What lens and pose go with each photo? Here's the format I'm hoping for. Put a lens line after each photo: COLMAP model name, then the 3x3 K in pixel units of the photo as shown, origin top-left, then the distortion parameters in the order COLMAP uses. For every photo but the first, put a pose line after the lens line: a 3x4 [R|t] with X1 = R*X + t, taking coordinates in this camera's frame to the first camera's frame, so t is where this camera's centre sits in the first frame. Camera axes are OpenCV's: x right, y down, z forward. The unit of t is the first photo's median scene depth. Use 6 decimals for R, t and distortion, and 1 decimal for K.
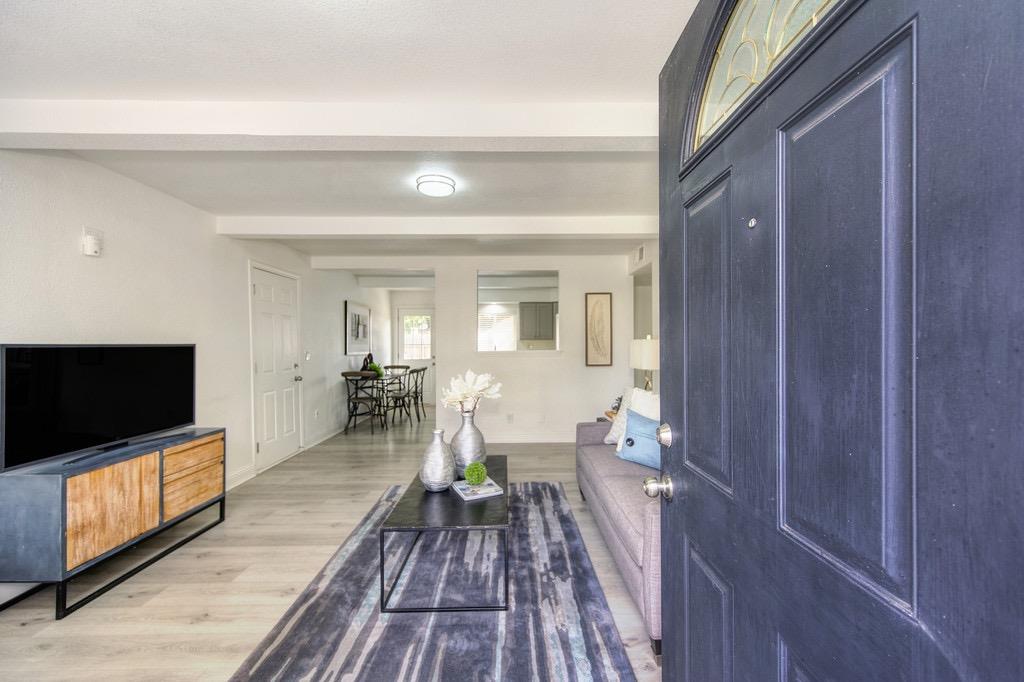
lens RADIAL K [[402.9, 0, 518.7], [0, 402.9, 341.0], [0, 0, 1]] dist [0.001588, 0.000127]
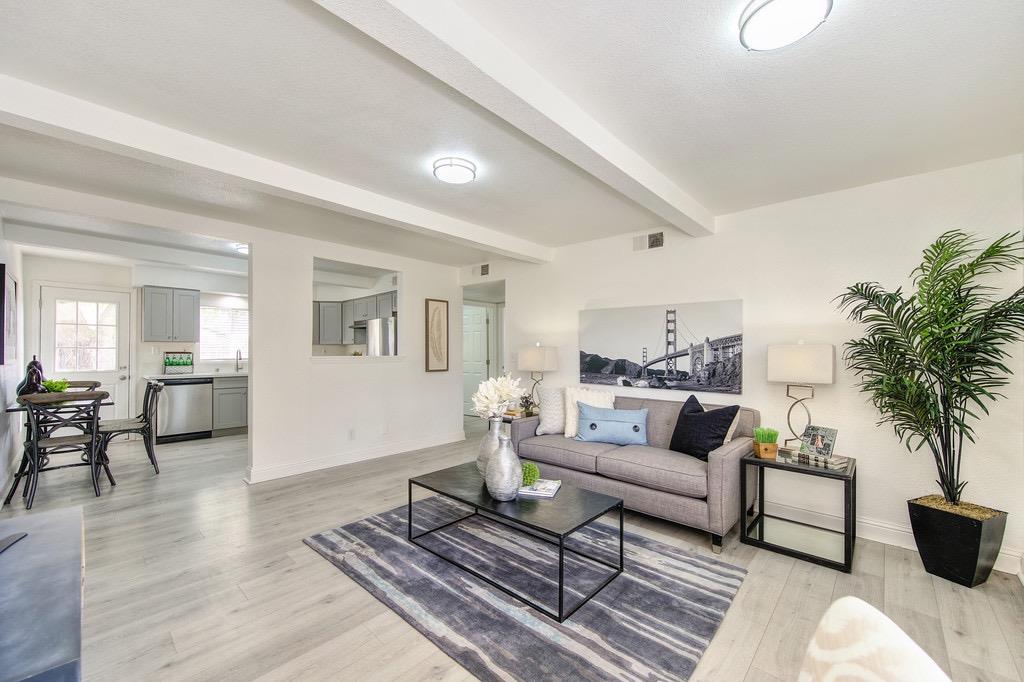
lens RADIAL K [[405.8, 0, 514.5], [0, 405.8, 348.9], [0, 0, 1]] dist [0.002337, 0.000184]
pose [[0.692369, 0.009403, 0.721482, -0.836095], [-0.010960, 0.999937, -0.002514, 0.014008], [-0.721460, -0.006167, 0.692428, 0.302100]]
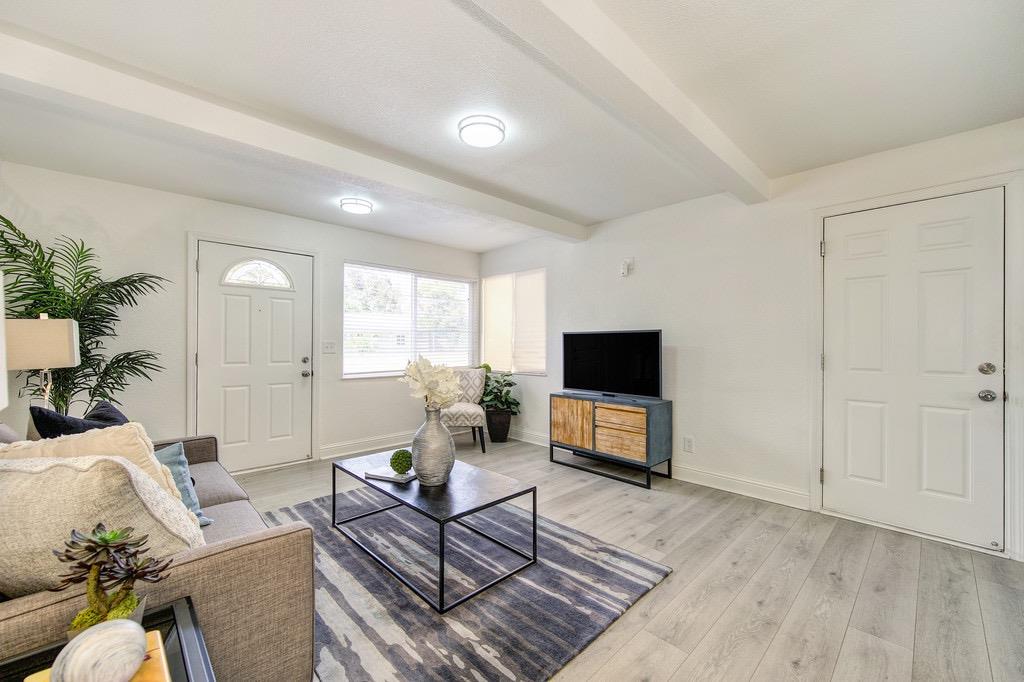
lens RADIAL K [[407.9, 0, 518.7], [0, 407.9, 341.2], [0, 0, 1]] dist [0.000619, 0.000344]
pose [[-0.728728, 0.000054, -0.684803, 0.336912], [0.007457, 0.999941, -0.007857, 0.052838], [0.684763, -0.010832, -0.728686, 1.805504]]
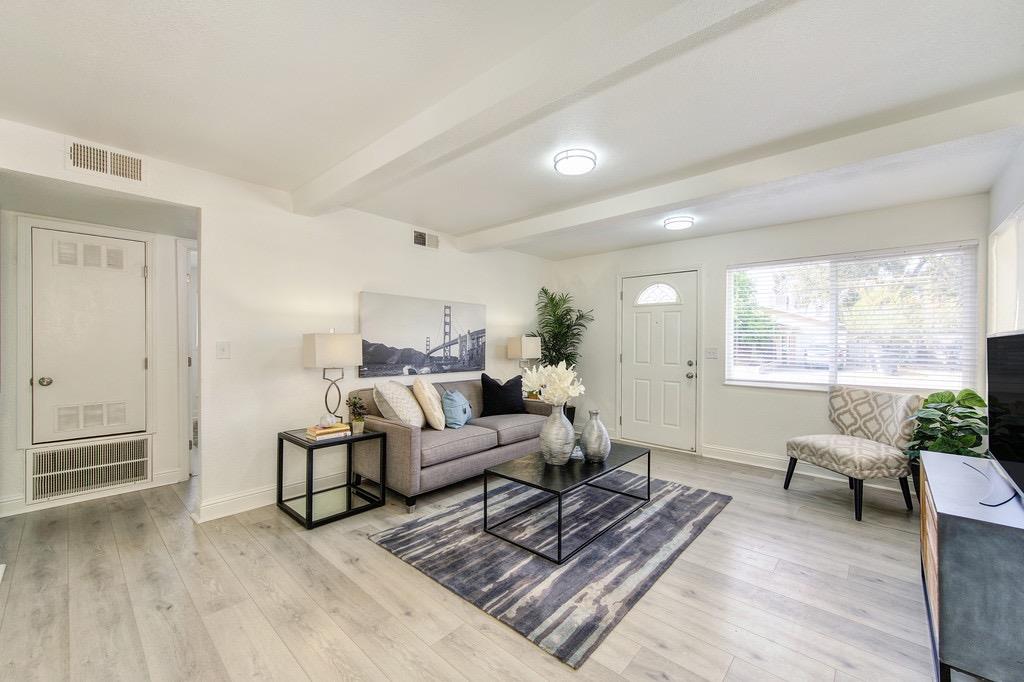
lens RADIAL K [[407.9, 0, 518.7], [0, 407.9, 341.2], [0, 0, 1]] dist [0.000619, 0.000344]
pose [[-0.732271, 0.002868, 0.681007, -0.803768], [-0.006085, 0.999924, -0.010753, 0.032253], [-0.680986, -0.012018, -0.732198, 1.918565]]
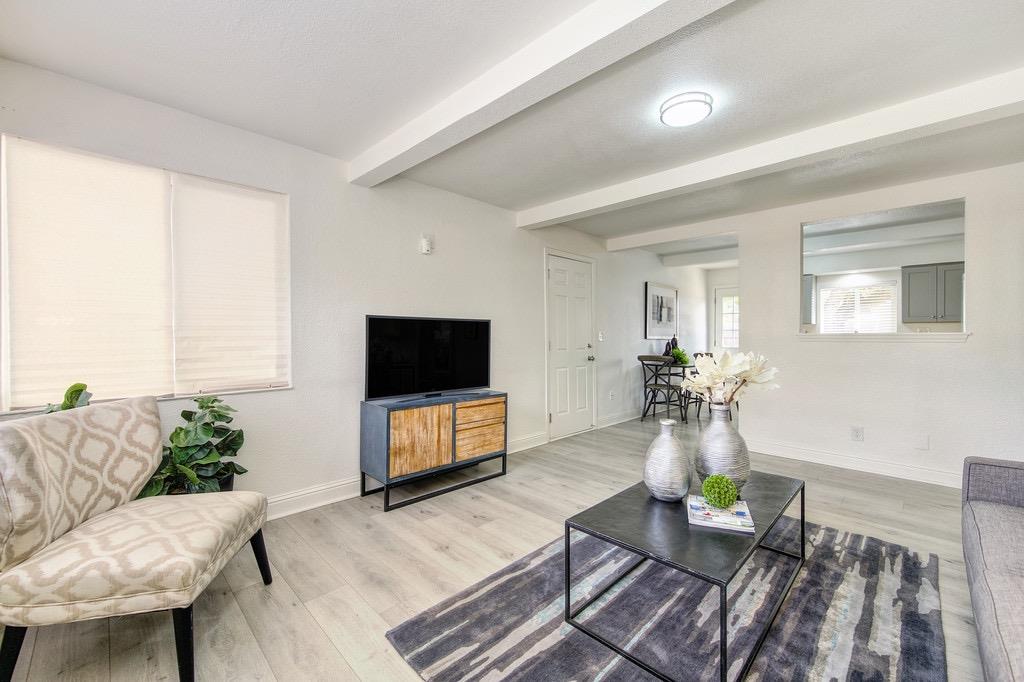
lens RADIAL K [[415.5, 0, 524.3], [0, 415.5, 331.4], [0, 0, 1]] dist [0.003621, 0.000133]
pose [[0.705900, -0.000268, -0.708311, 0.158809], [-0.003347, 0.999988, -0.003714, 0.052405], [0.708303, 0.004992, 0.705890, 0.237179]]
